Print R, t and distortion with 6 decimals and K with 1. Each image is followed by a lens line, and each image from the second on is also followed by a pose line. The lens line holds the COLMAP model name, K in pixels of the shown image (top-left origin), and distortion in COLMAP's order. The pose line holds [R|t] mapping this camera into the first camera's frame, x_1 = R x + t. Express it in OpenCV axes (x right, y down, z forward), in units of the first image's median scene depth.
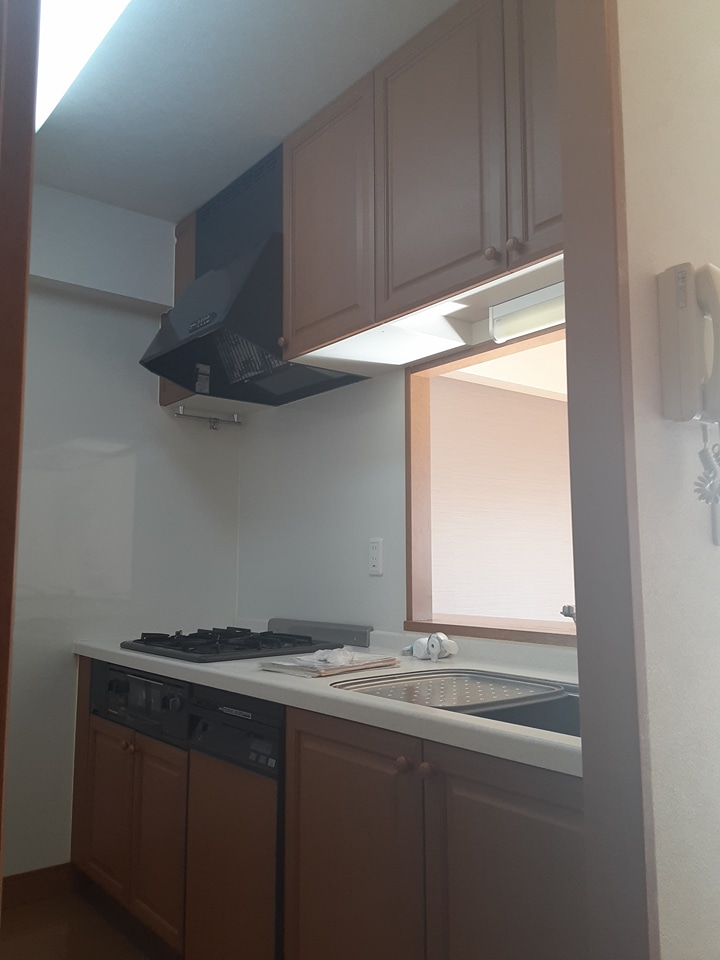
lens RADIAL K [[771.7, 0, 360.0], [0, 771.7, 480.0], [0, 0, 1]] dist [0.086981, -0.117087]
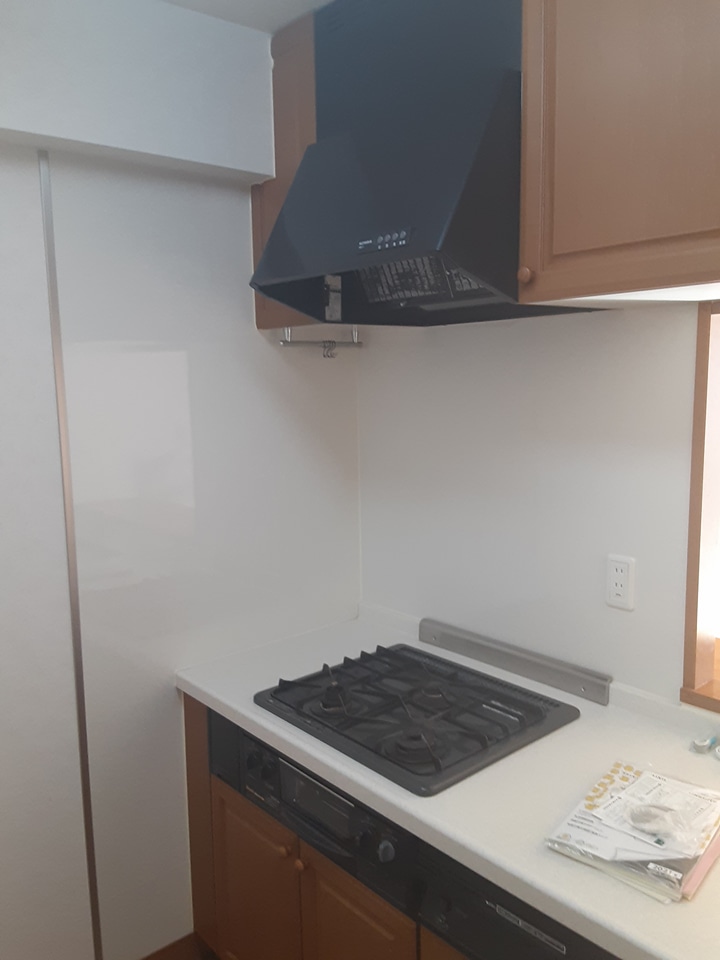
lens RADIAL K [[771.7, 0, 360.0], [0, 771.7, 480.0], [0, 0, 1]] dist [0.086981, -0.117087]
pose [[0.999079, -0.021490, 0.037140, -0.212050], [0.011655, 0.968915, 0.247119, -0.146712], [-0.041296, -0.246459, 0.968273, 0.323353]]
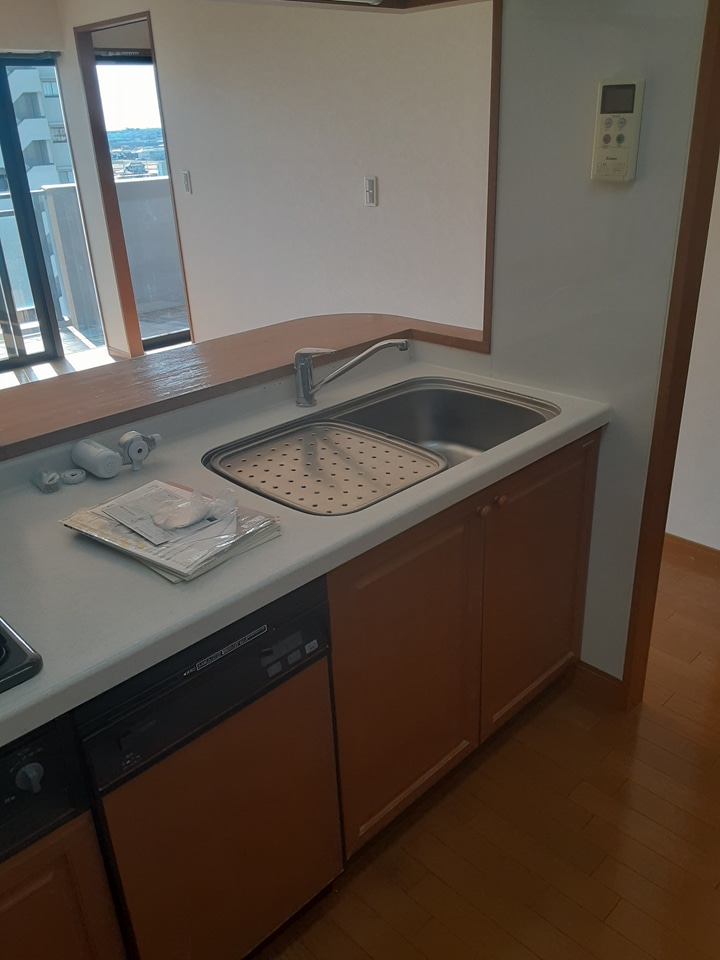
lens RADIAL K [[771.7, 0, 360.0], [0, 771.7, 480.0], [0, 0, 1]] dist [0.086981, -0.117087]
pose [[-0.109380, -0.408413, 0.906220, -0.468537], [-0.079619, 0.912361, 0.401571, -0.060311], [-0.990806, -0.028229, -0.132311, 0.669063]]
